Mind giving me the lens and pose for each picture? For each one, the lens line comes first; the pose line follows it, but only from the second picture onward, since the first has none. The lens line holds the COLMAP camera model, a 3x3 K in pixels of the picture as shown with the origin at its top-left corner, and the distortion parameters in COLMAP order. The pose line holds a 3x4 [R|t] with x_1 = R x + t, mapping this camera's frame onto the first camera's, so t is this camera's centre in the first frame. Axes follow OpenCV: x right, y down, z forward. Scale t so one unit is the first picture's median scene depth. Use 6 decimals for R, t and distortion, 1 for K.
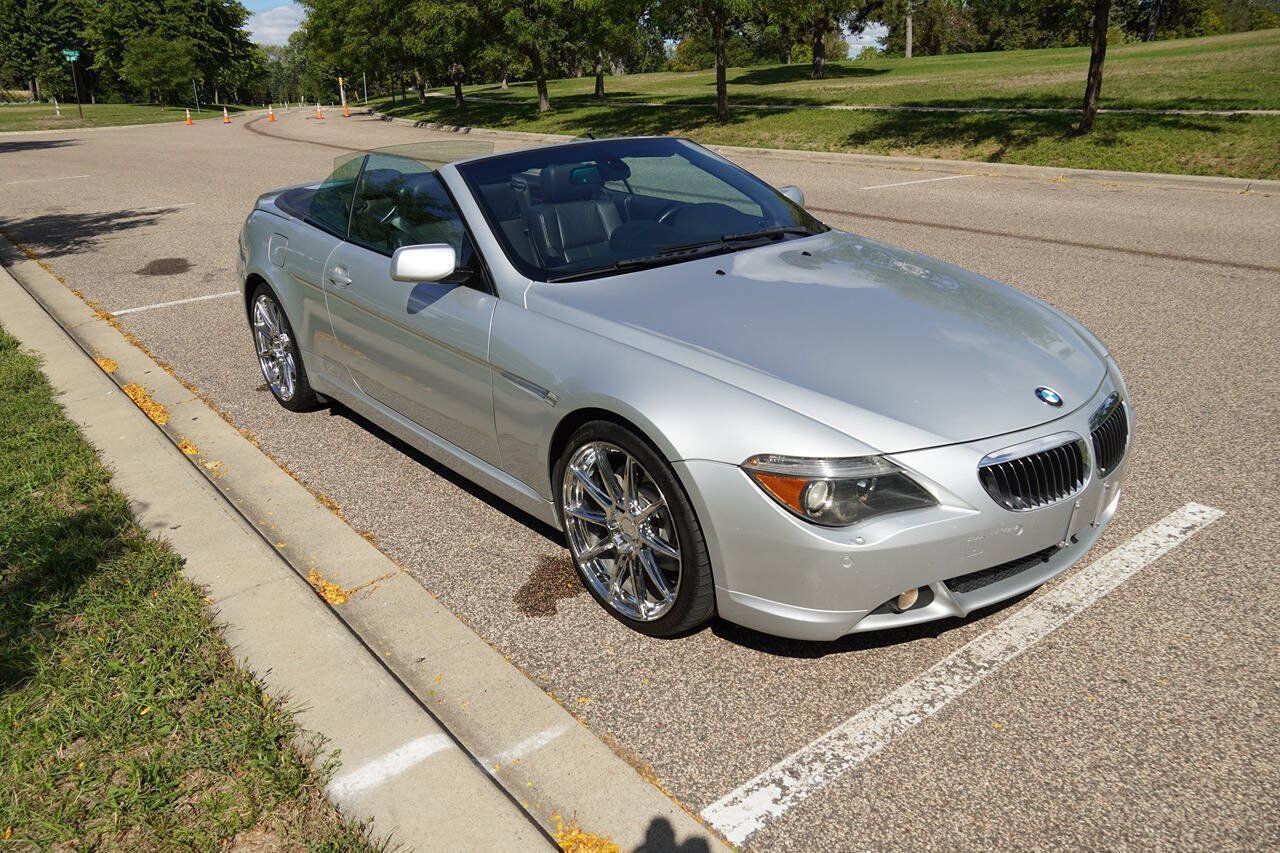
lens RADIAL K [[951.6, 0, 634.4], [0, 951.6, 437.6], [0, 0, 1]] dist [-0.050886, 0.054480]
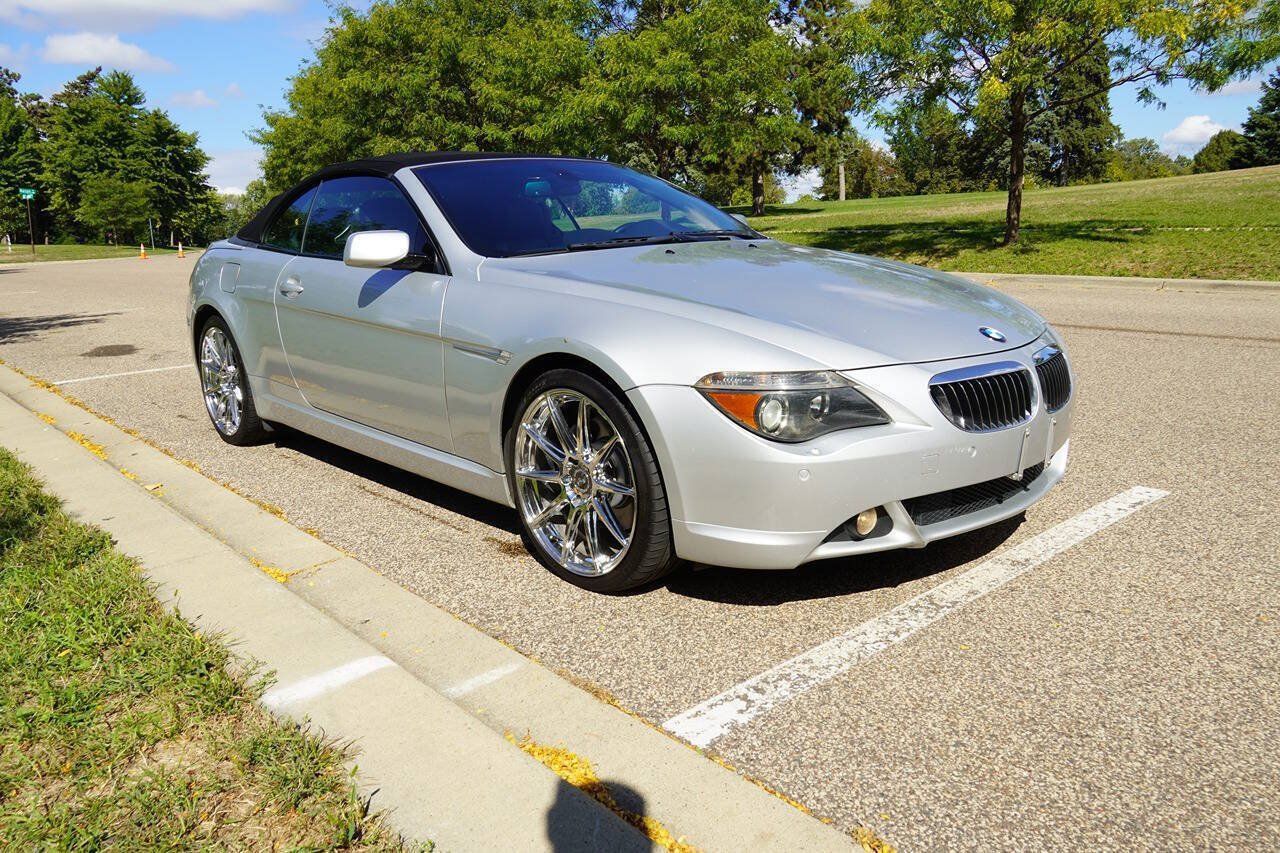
lens RADIAL K [[950.9, 0, 635.5], [0, 950.9, 437.2], [0, 0, 1]] dist [-0.053086, 0.058058]
pose [[0.998536, -0.009564, 0.053236, -0.003006], [0.017056, 0.989704, -0.142112, 0.181819], [-0.051329, 0.142812, 0.988418, 0.019959]]
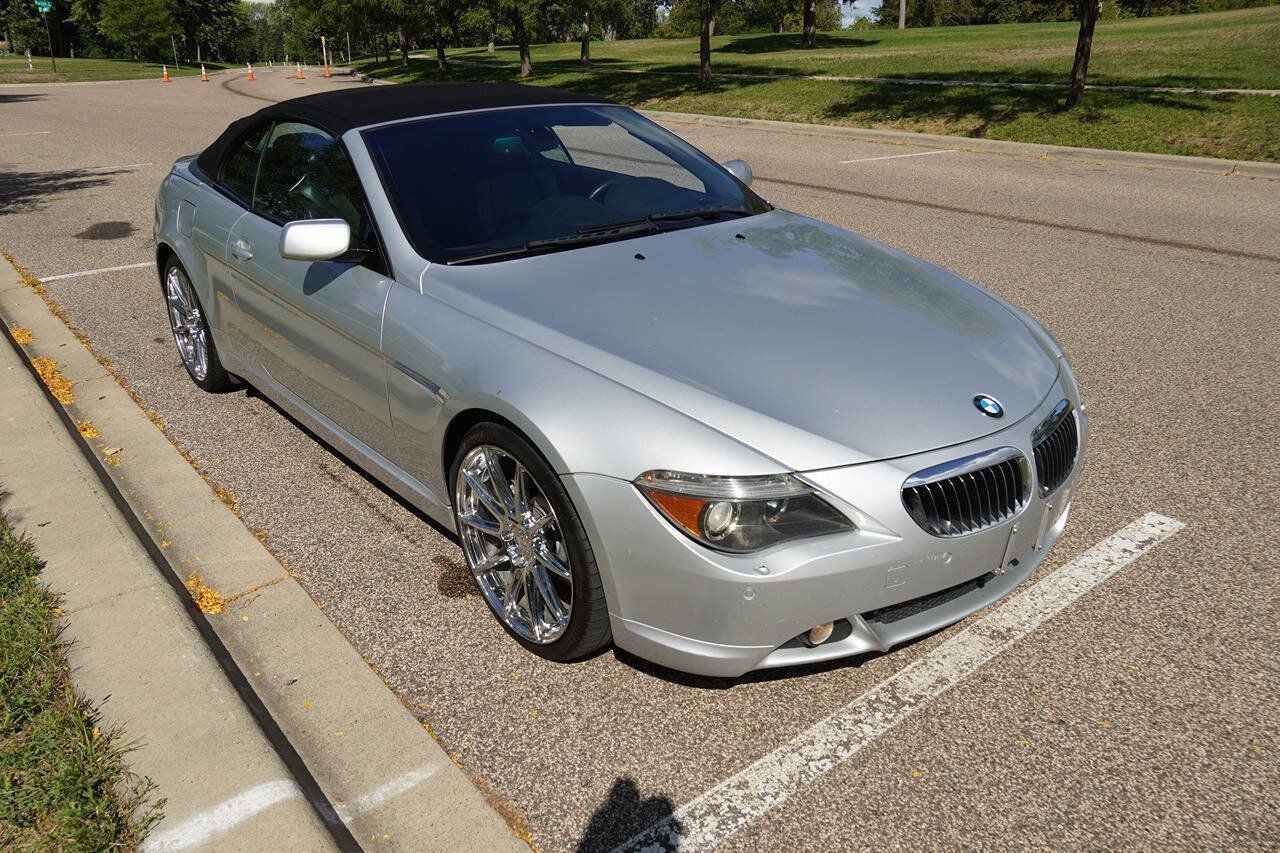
lens RADIAL K [[951.6, 0, 634.4], [0, 951.6, 437.6], [0, 0, 1]] dist [-0.050886, 0.054480]
pose [[0.999756, 0.016110, 0.015137, 0.079954], [-0.016576, 0.999378, 0.031136, -0.030546], [-0.014626, -0.031380, 0.999401, 0.096382]]
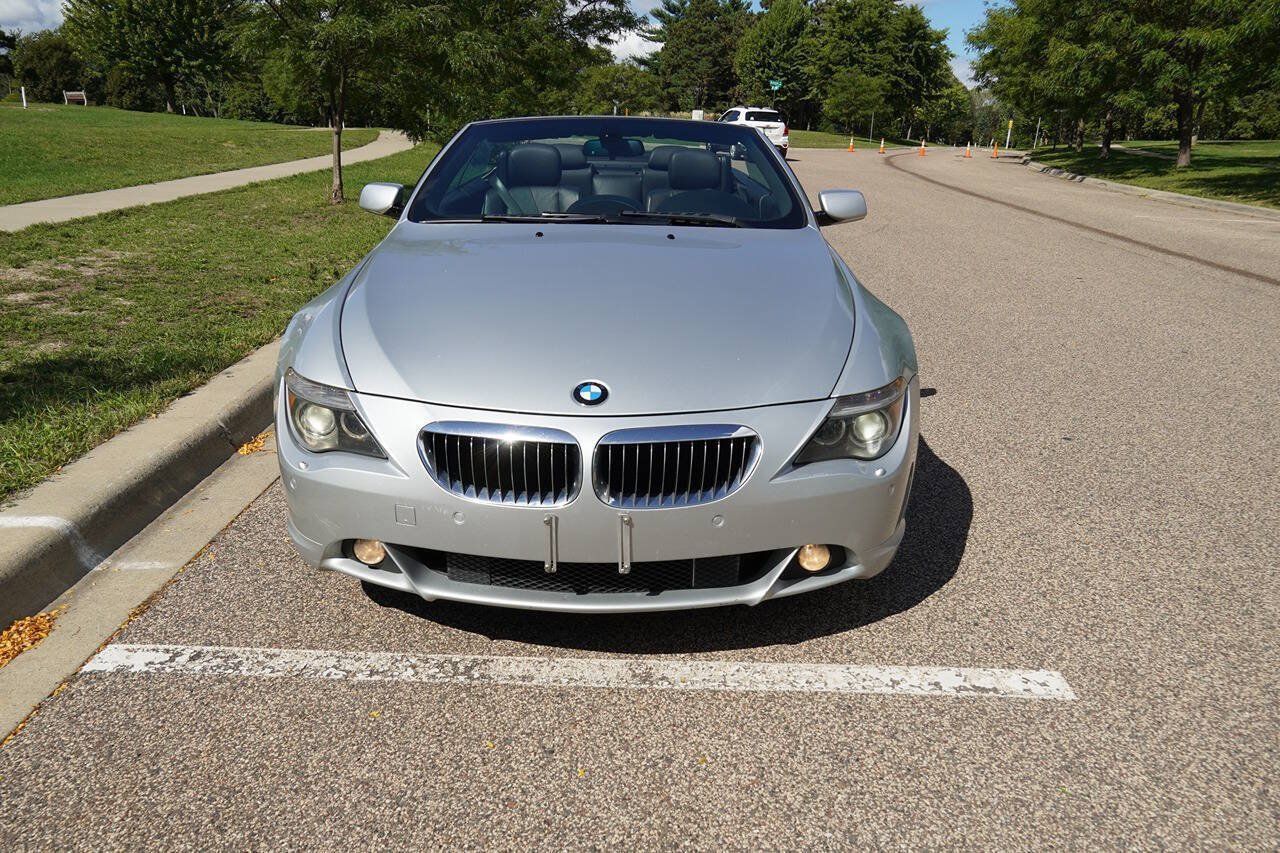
lens RADIAL K [[950.9, 0, 635.5], [0, 950.9, 437.2], [0, 0, 1]] dist [-0.053086, 0.058058]
pose [[0.776487, 0.250582, -0.578167, 0.840552], [-0.274024, 0.960510, 0.048274, -0.049137], [0.567432, 0.120948, 0.814489, 0.303567]]
